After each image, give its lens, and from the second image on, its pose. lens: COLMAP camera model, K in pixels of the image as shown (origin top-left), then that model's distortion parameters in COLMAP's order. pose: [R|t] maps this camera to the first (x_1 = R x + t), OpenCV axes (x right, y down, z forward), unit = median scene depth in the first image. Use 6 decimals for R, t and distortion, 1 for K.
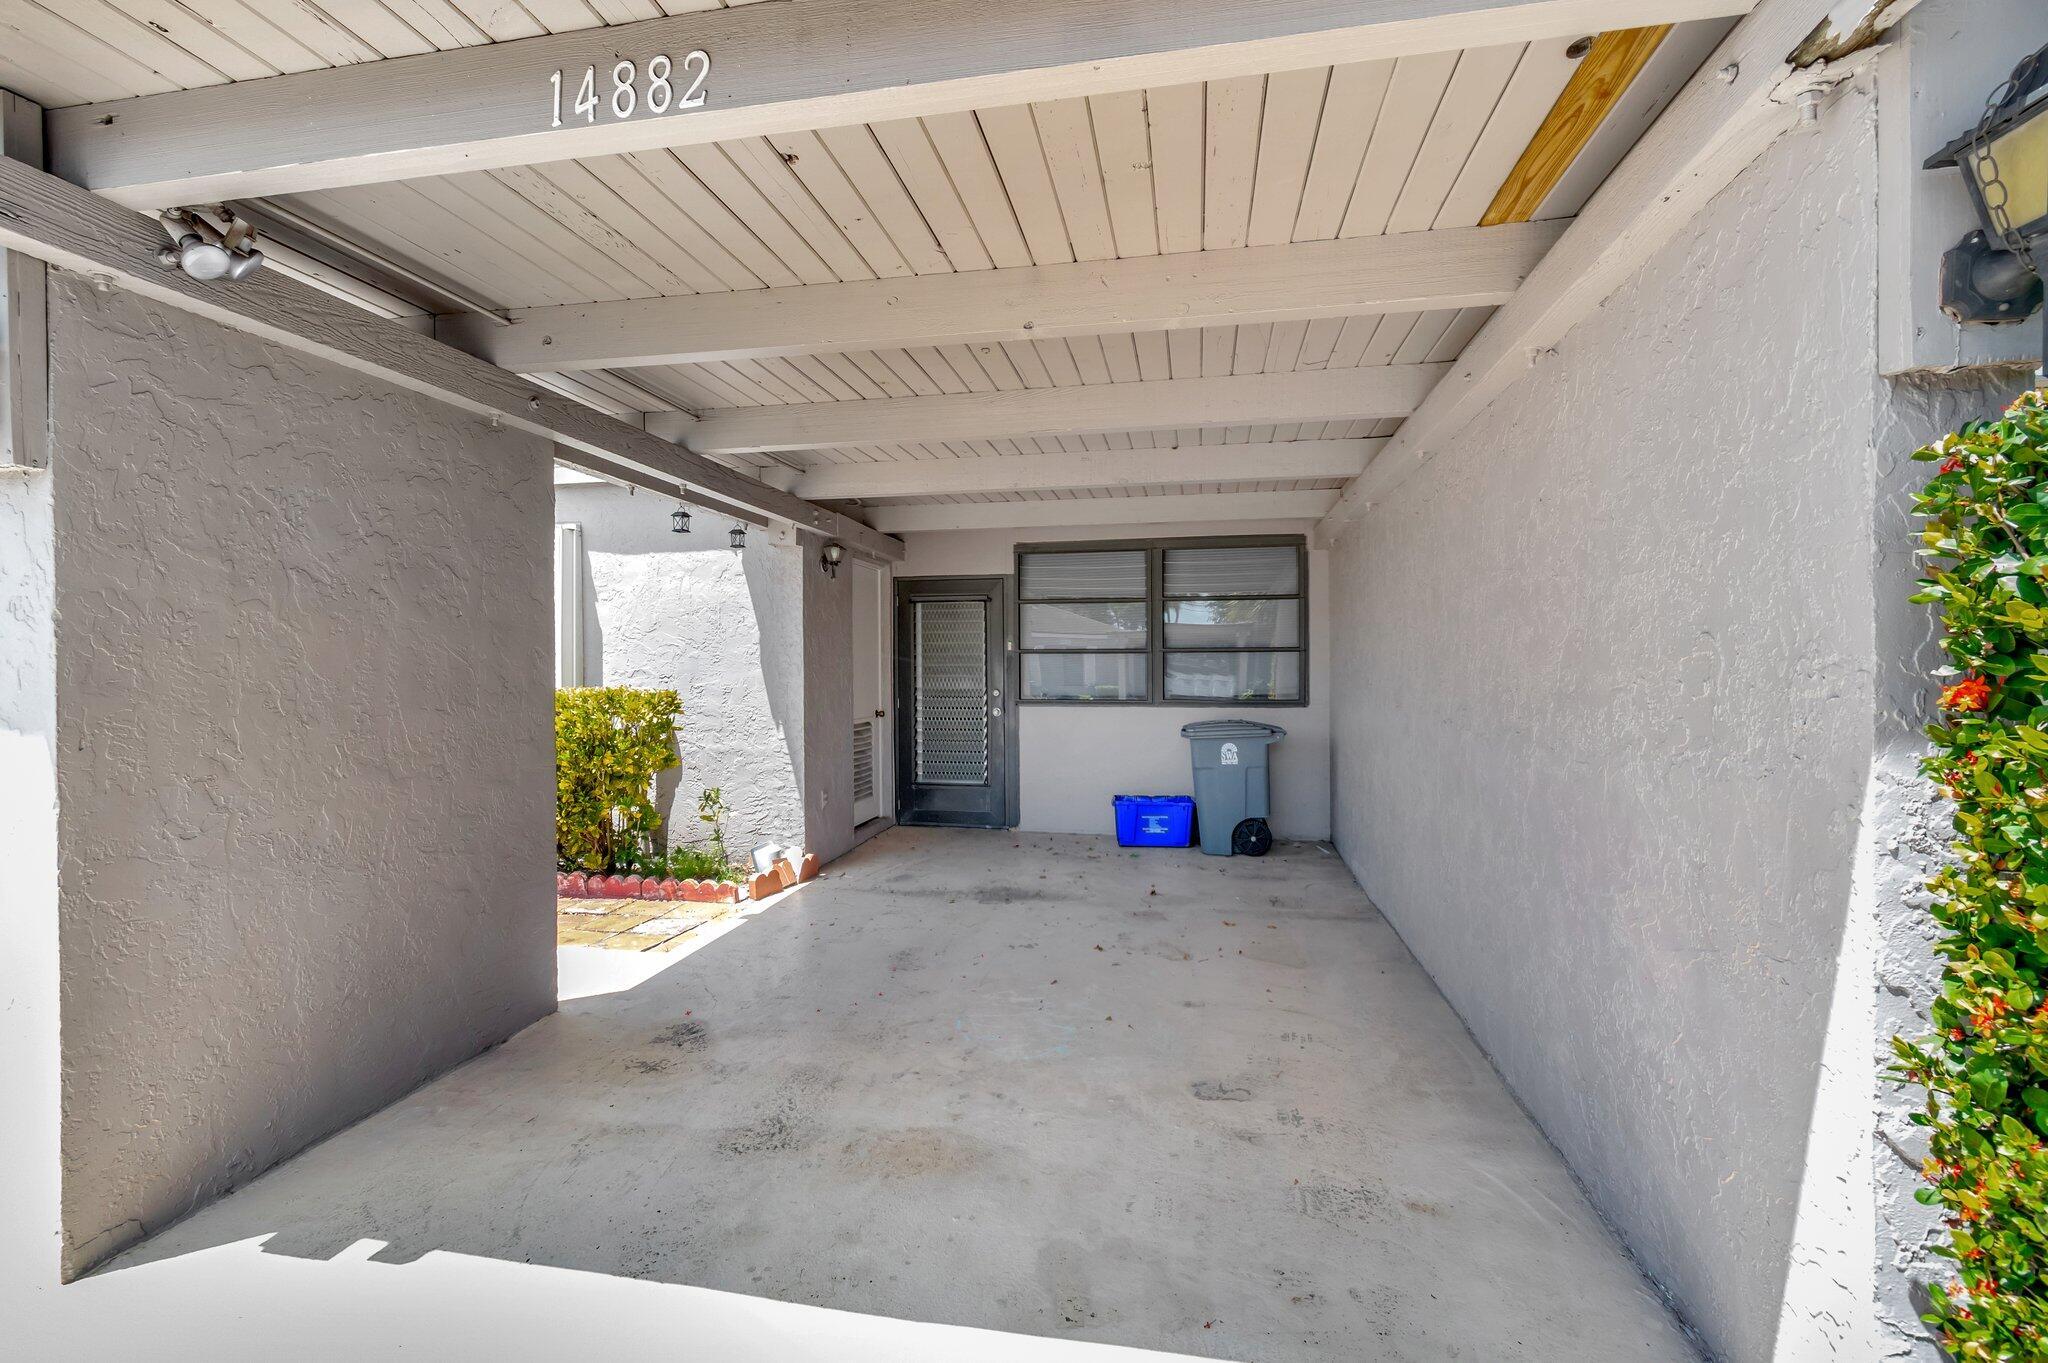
lens RADIAL K [[916.2, 0, 1018.8], [0, 916.2, 680.8], [0, 0, 1]] dist [-0.002035, -0.000040]
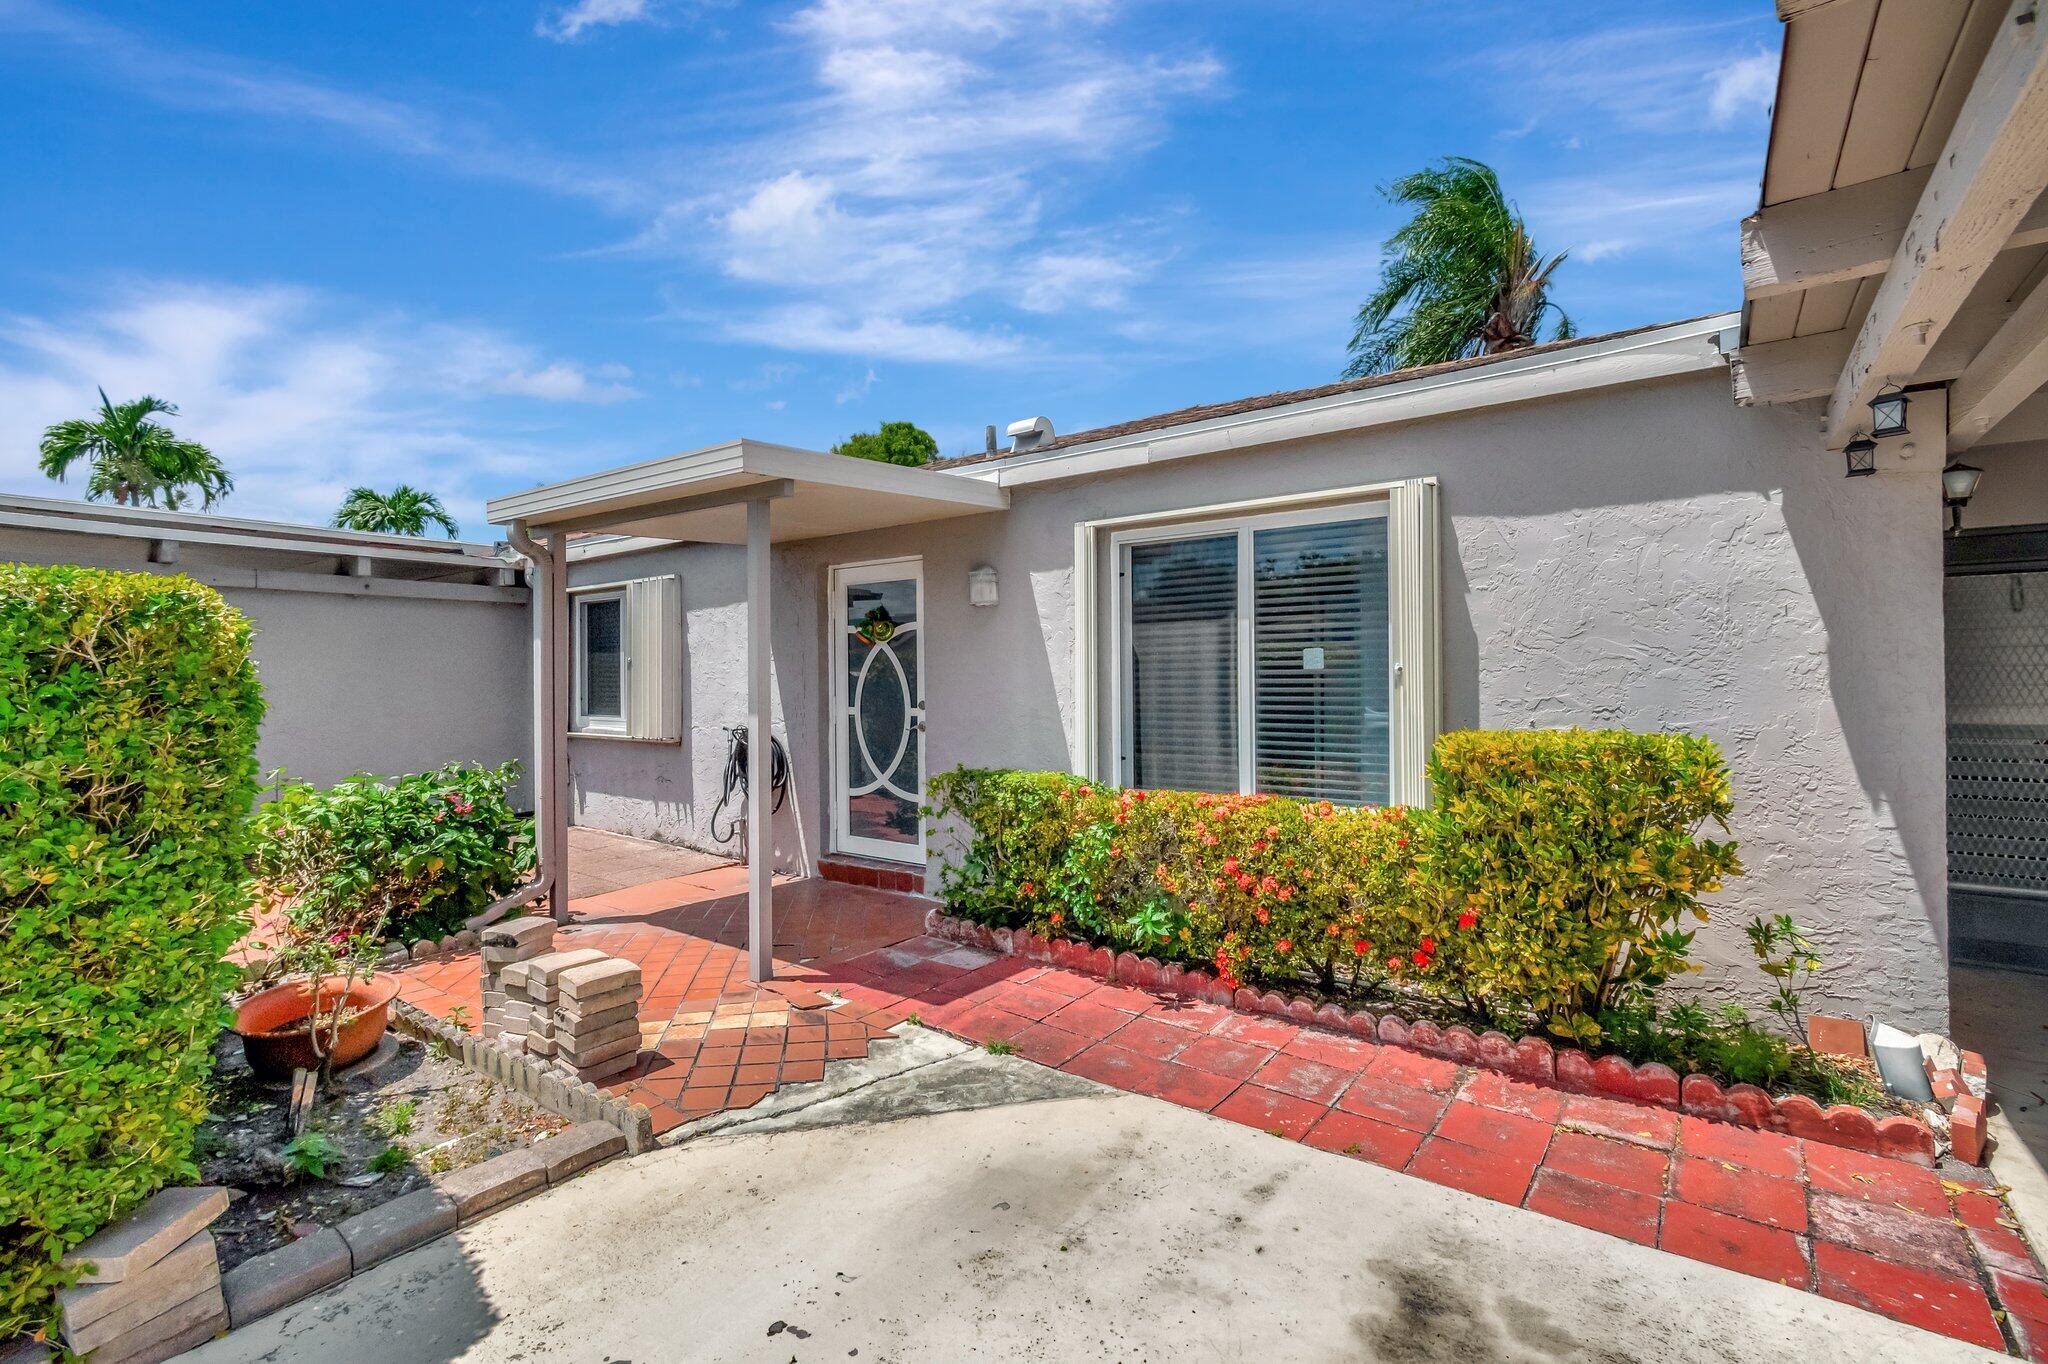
lens RADIAL K [[916.2, 0, 1033.1], [0, 916.2, 678.3], [0, 0, 1]] dist [-0.002035, -0.000040]
pose [[0.903777, -0.006303, -0.427957, -0.483307], [0.003318, 0.999965, -0.007720, -0.022715], [0.427990, 0.005557, 0.903766, 0.291491]]
